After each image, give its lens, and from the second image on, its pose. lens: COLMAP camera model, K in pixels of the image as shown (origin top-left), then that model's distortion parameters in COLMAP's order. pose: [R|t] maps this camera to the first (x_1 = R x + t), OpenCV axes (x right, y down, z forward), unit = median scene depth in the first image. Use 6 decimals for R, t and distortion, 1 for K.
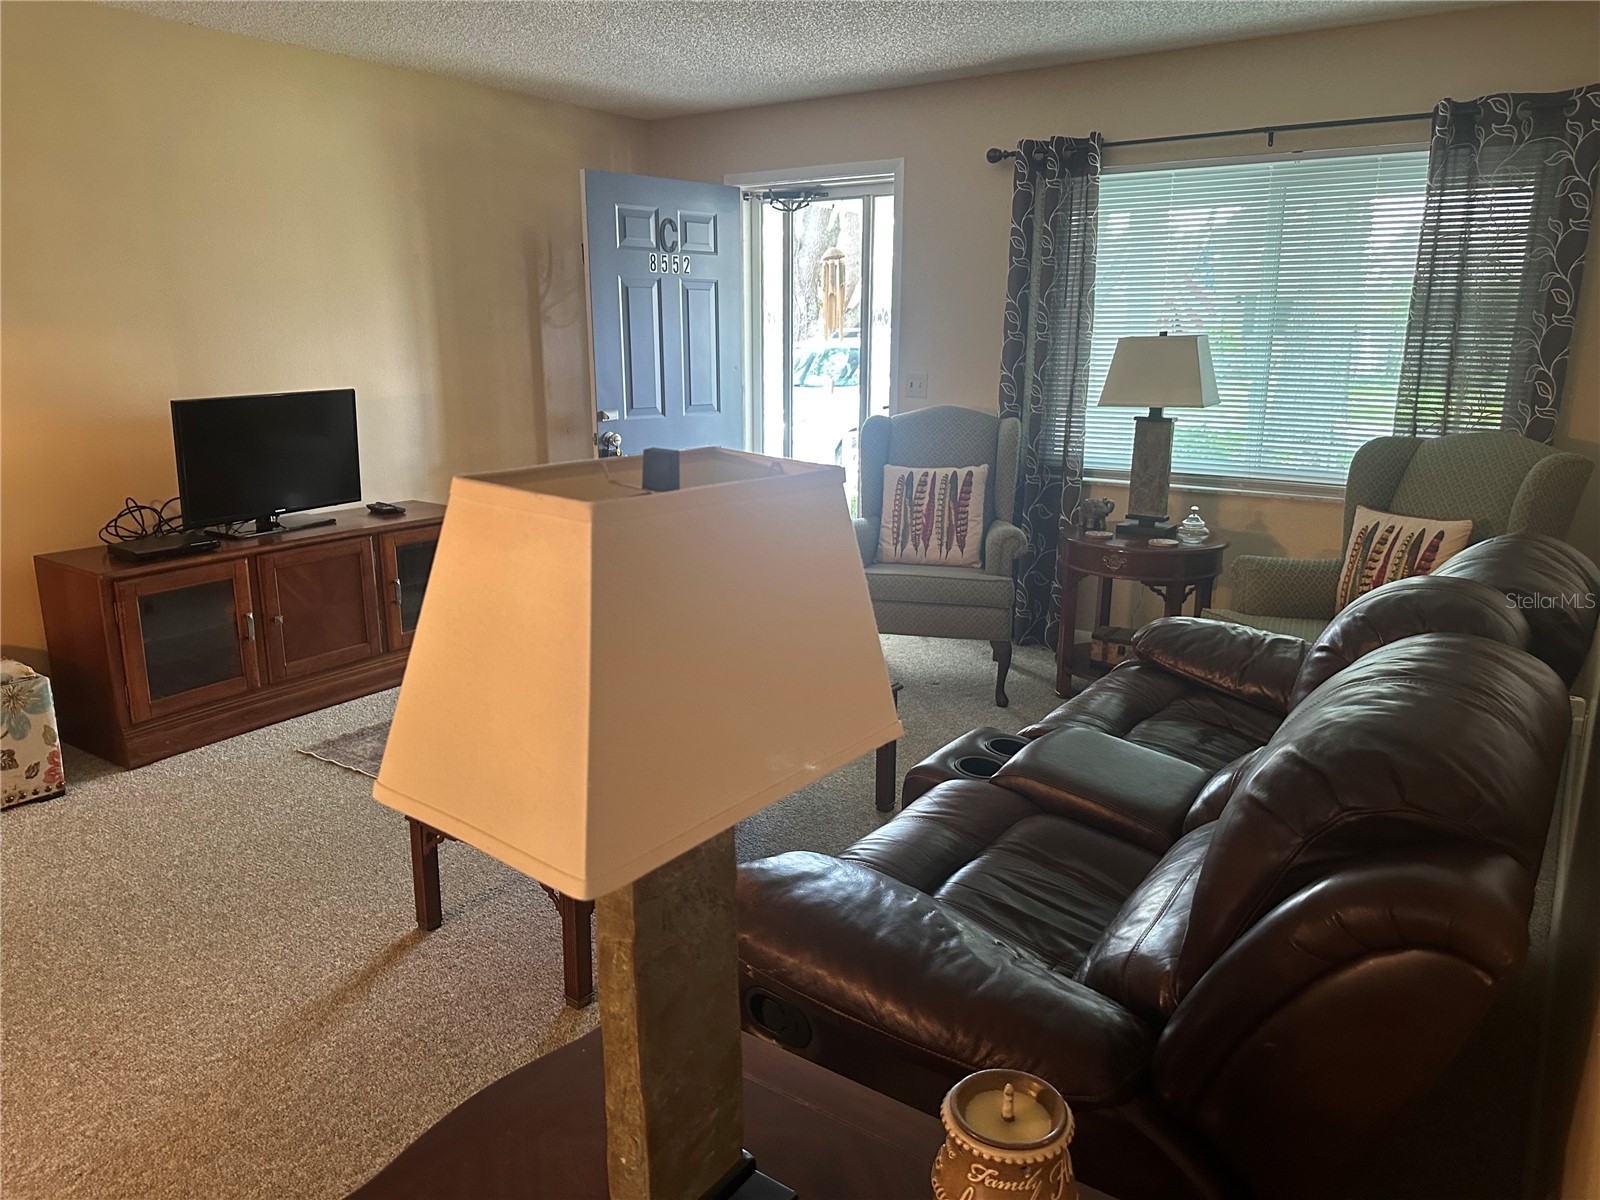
lens RADIAL K [[1133.7, 0, 788.8], [0, 1133.7, 605.0], [0, 0, 1]] dist [0.060912, -0.069169]
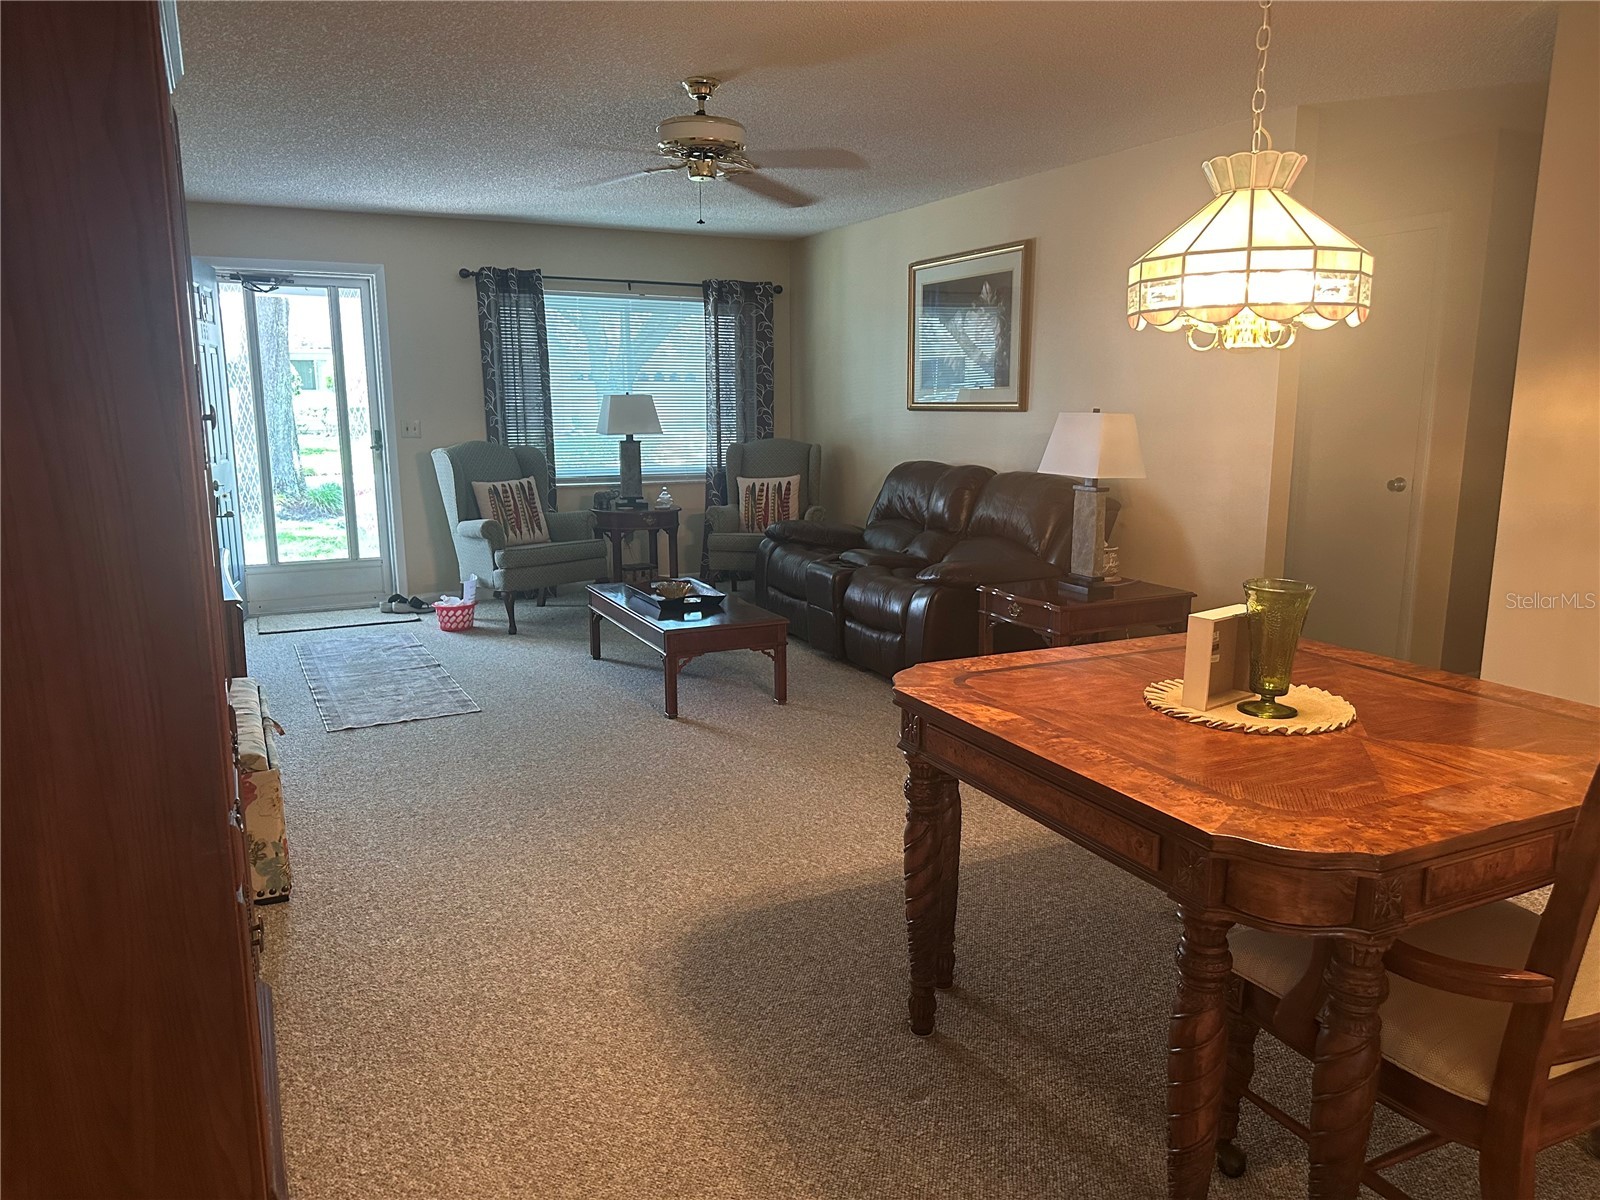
lens RADIAL K [[1133.7, 0, 788.8], [0, 1133.7, 605.0], [0, 0, 1]] dist [0.060912, -0.069169]
pose [[0.488399, -0.157594, 0.858272, -1.003692], [0.209621, 0.975945, 0.059916, 0.025385], [-0.847069, 0.150649, 0.509686, -0.045363]]
